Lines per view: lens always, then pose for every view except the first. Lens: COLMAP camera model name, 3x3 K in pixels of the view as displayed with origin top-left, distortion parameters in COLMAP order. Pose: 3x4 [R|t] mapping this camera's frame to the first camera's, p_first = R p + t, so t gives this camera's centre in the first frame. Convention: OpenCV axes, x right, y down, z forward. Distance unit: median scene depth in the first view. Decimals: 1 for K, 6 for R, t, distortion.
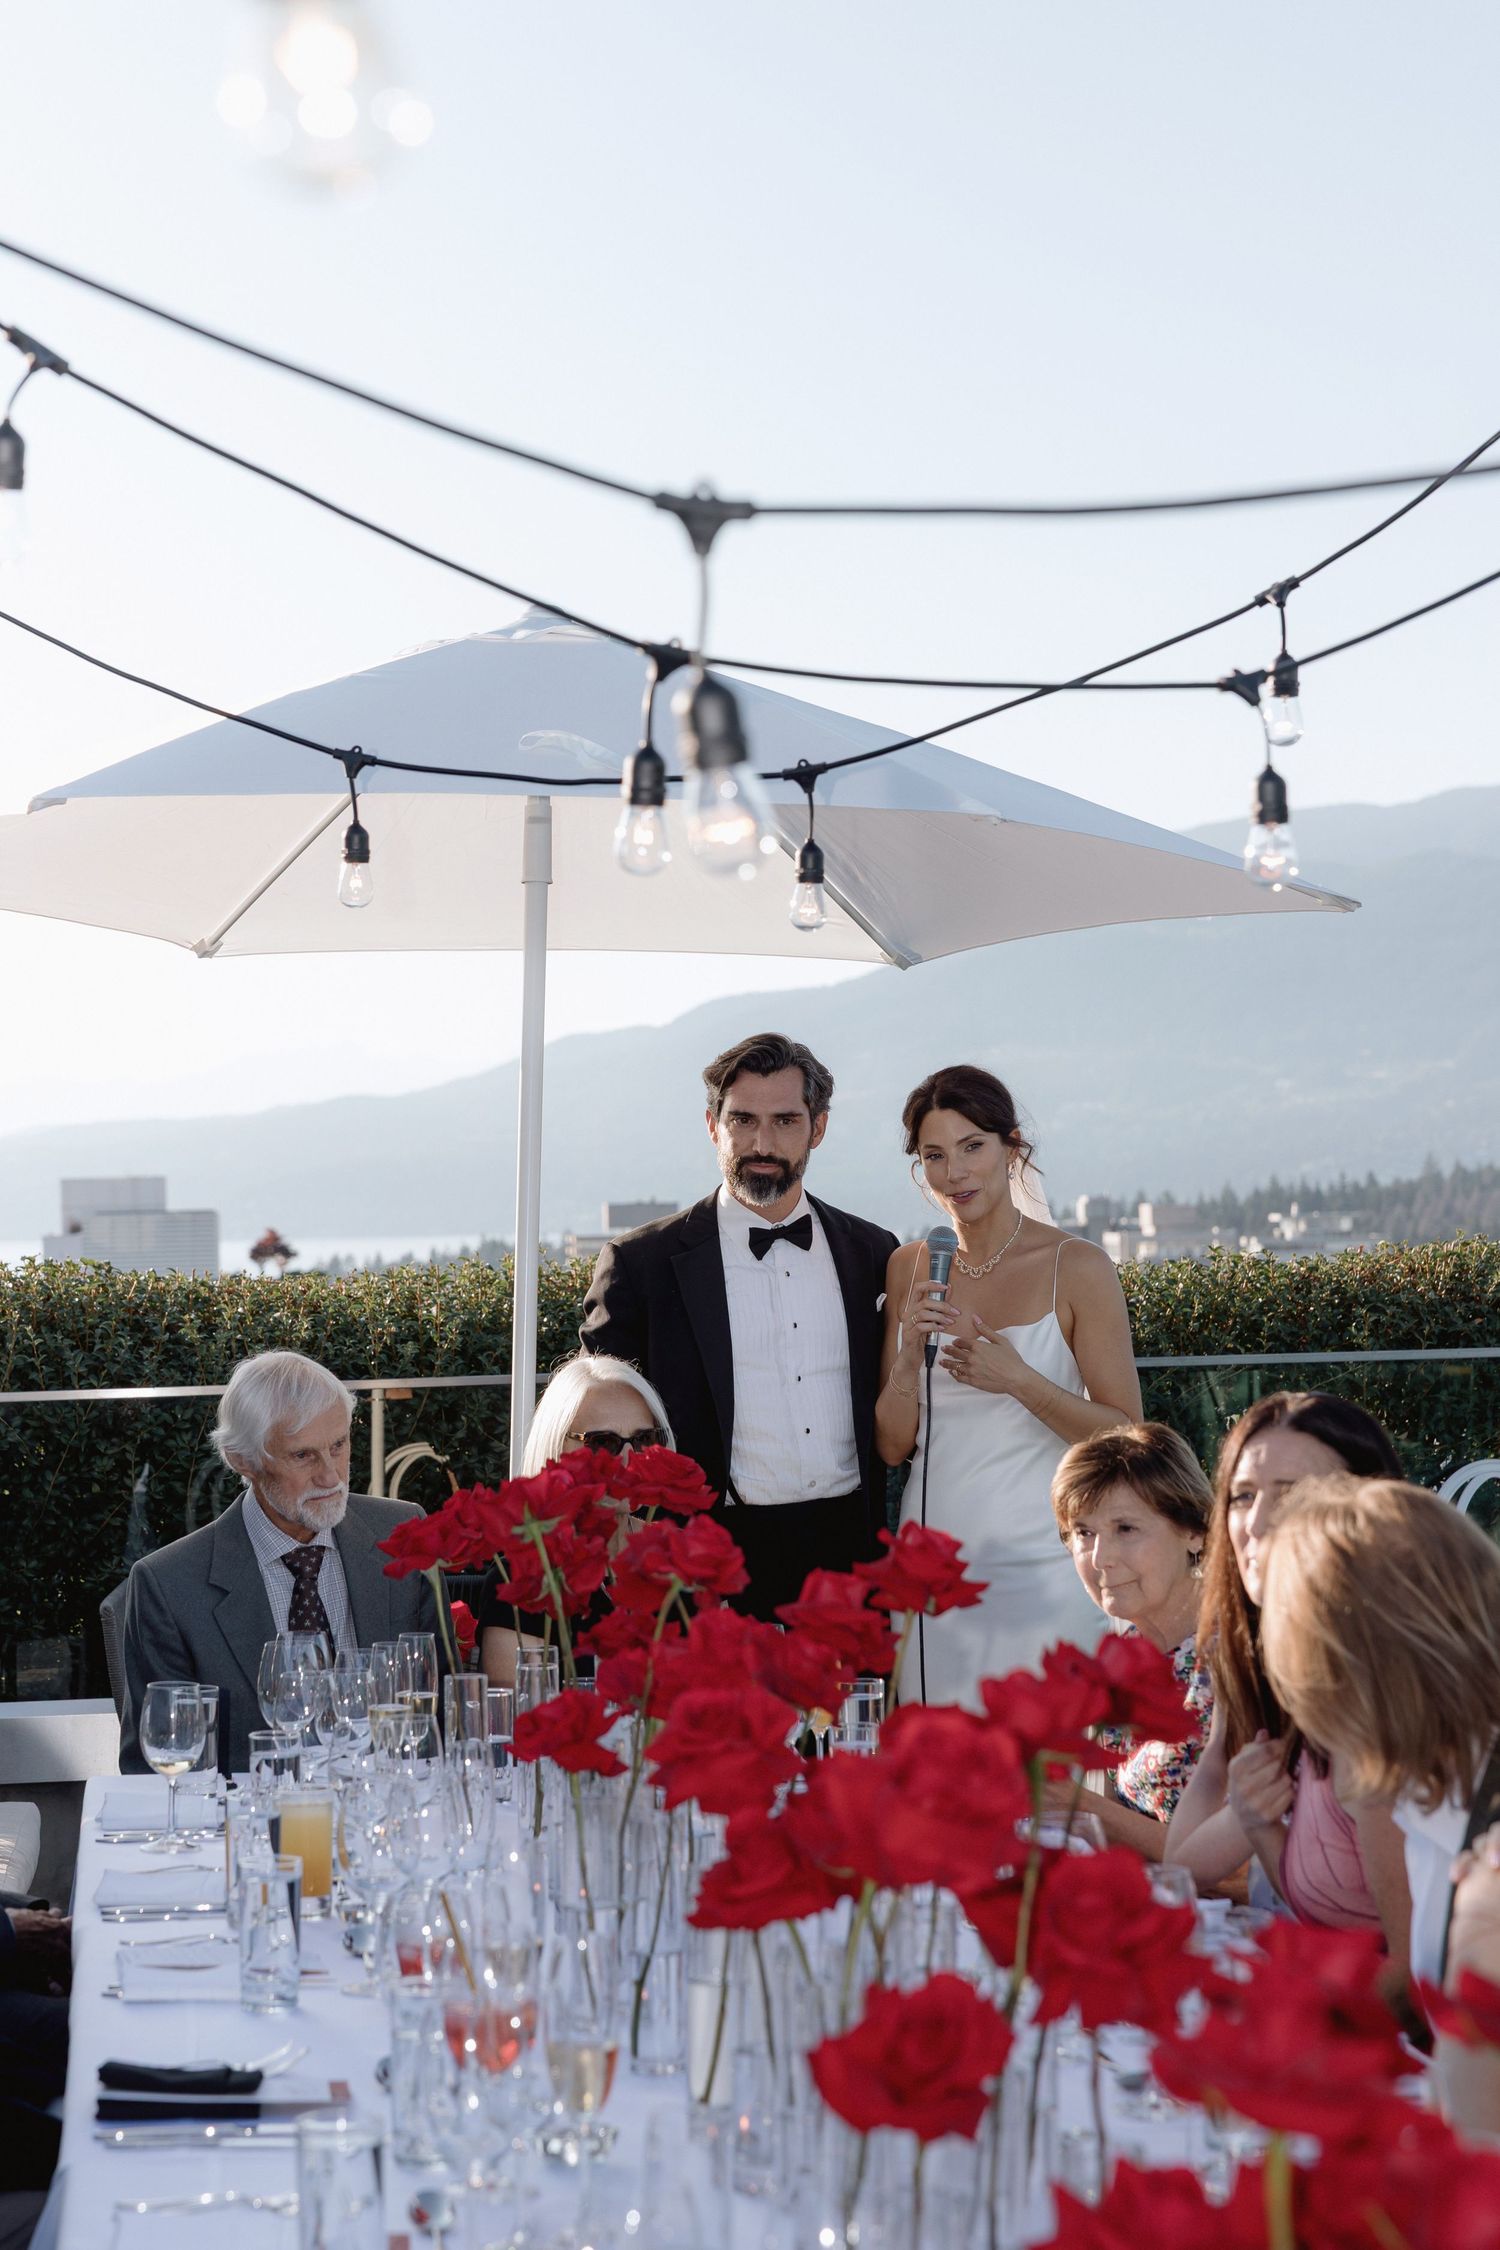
lens RADIAL K [[4578.3, 0, 749.9], [0, 4578.3, 1139.3], [0, 0, 1]] dist [0.121401, 0.000000]
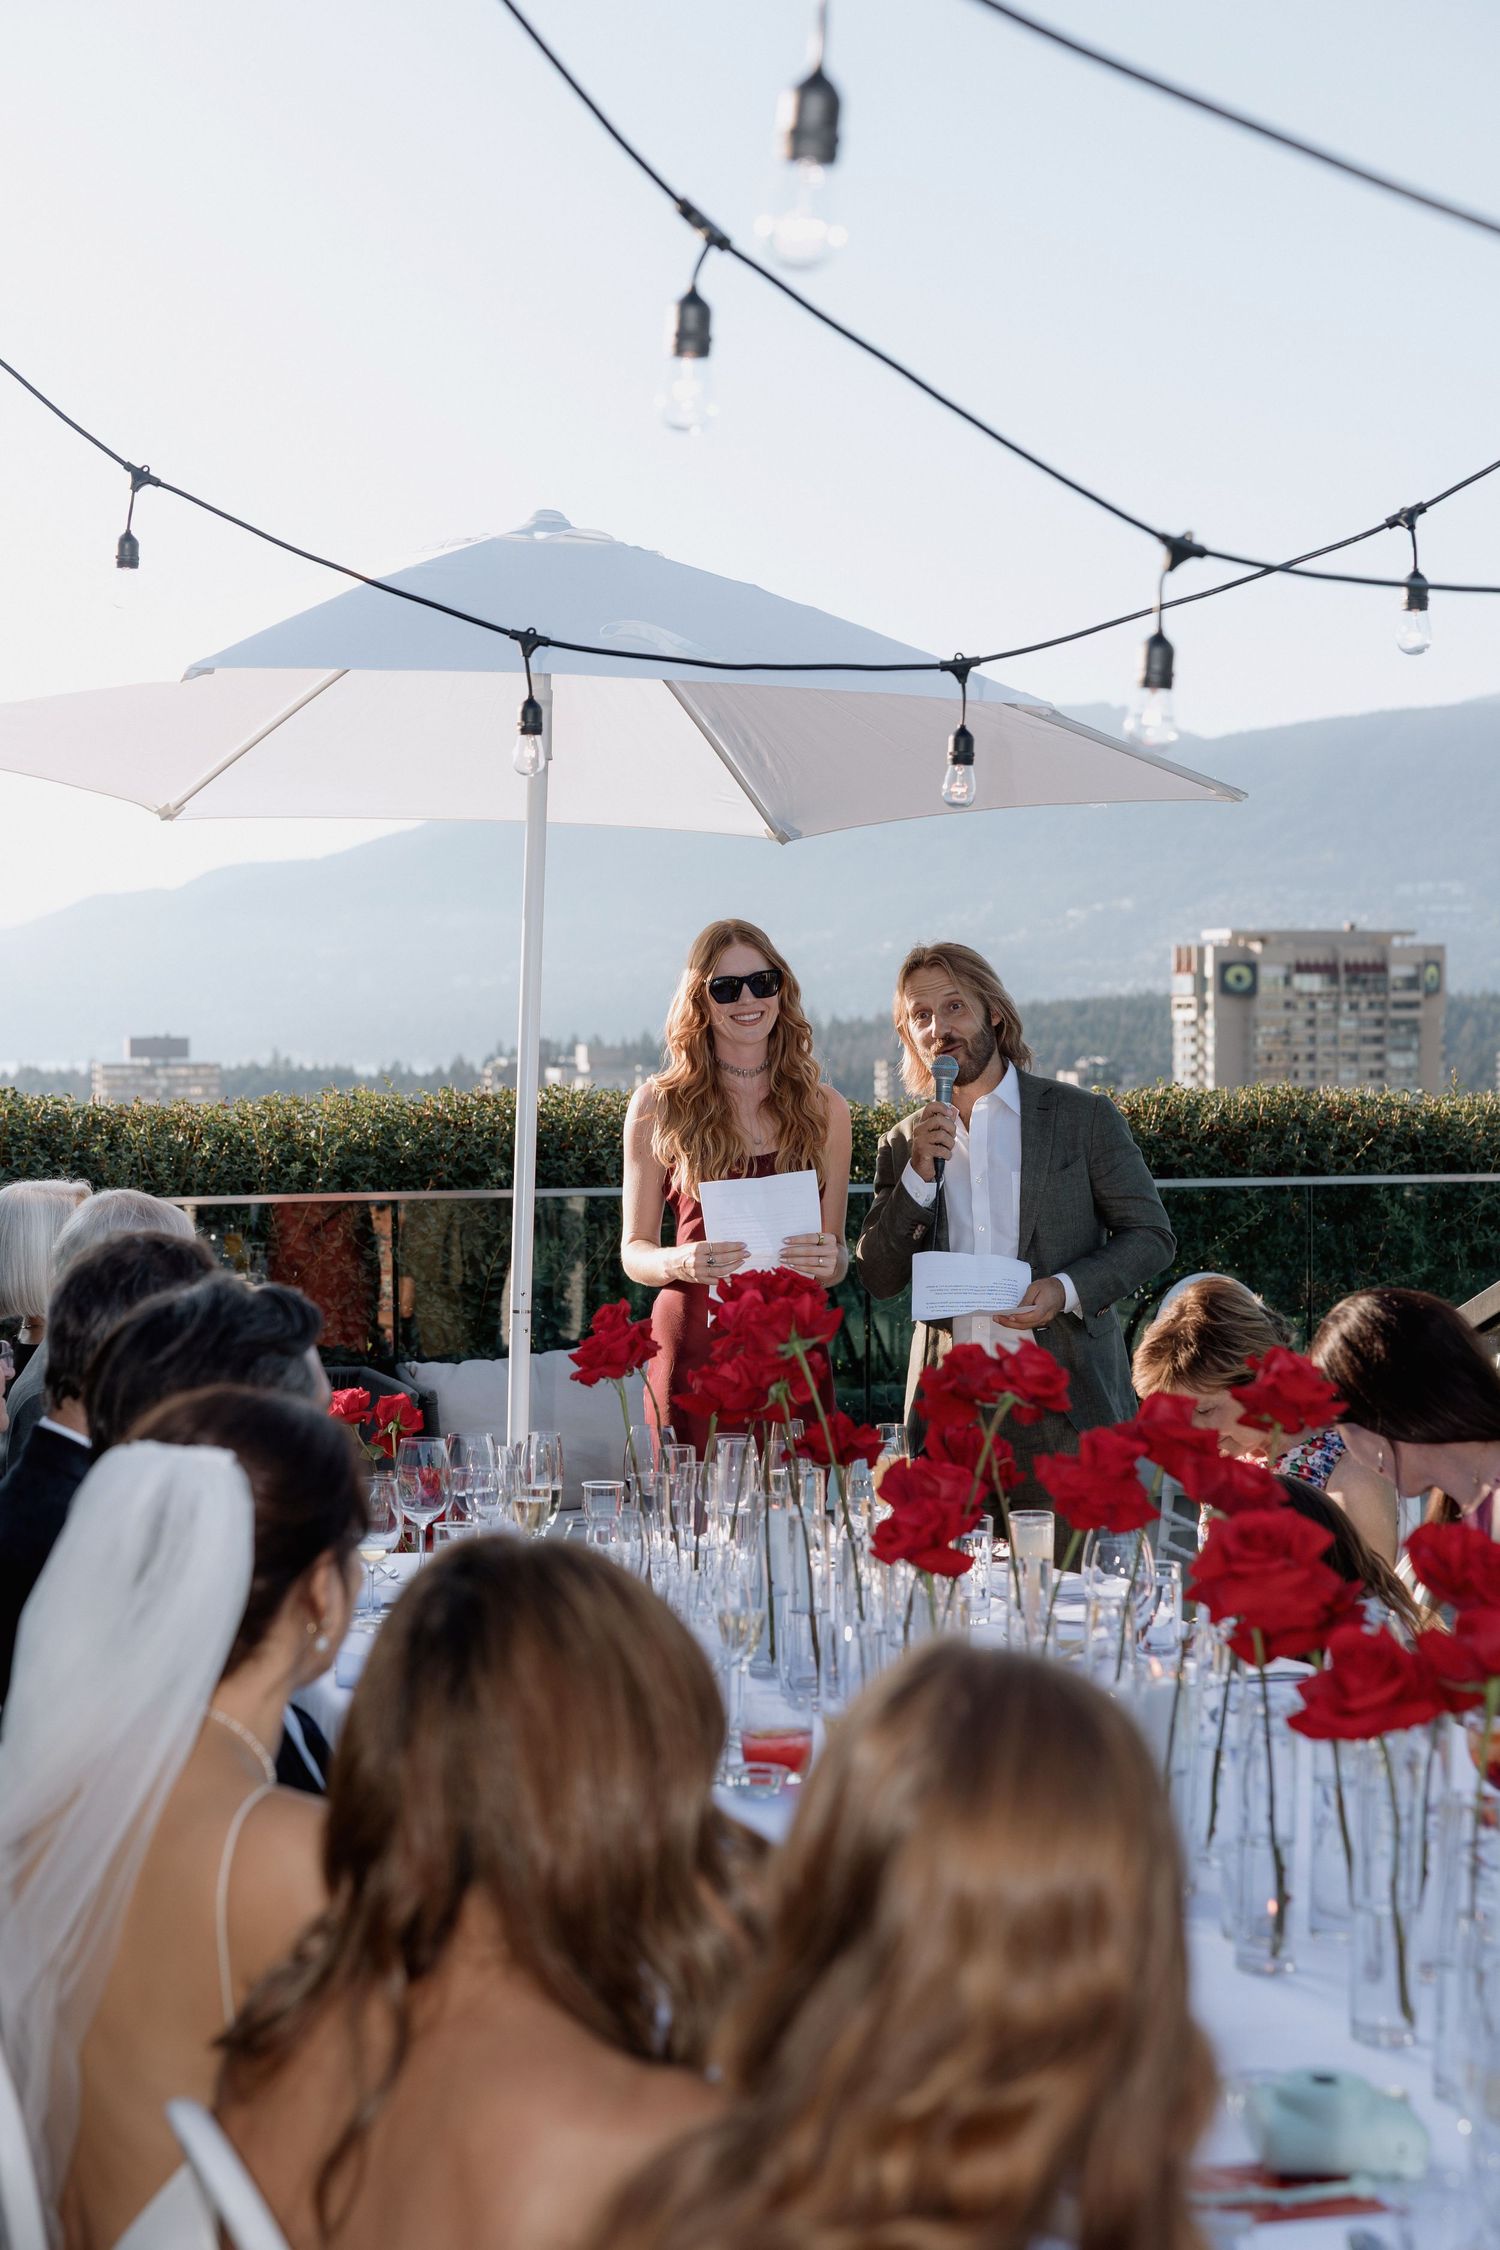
lens RADIAL K [[3814.2, 0, 750.2], [0, 3814.2, 1108.8], [0, 0, 1]] dist [0.050018, 0.000000]
pose [[0.990220, 0.015625, 0.138640, -0.147809], [-0.019951, 0.999355, 0.029868, 0.000835], [-0.138084, -0.032342, 0.989892, 0.079060]]
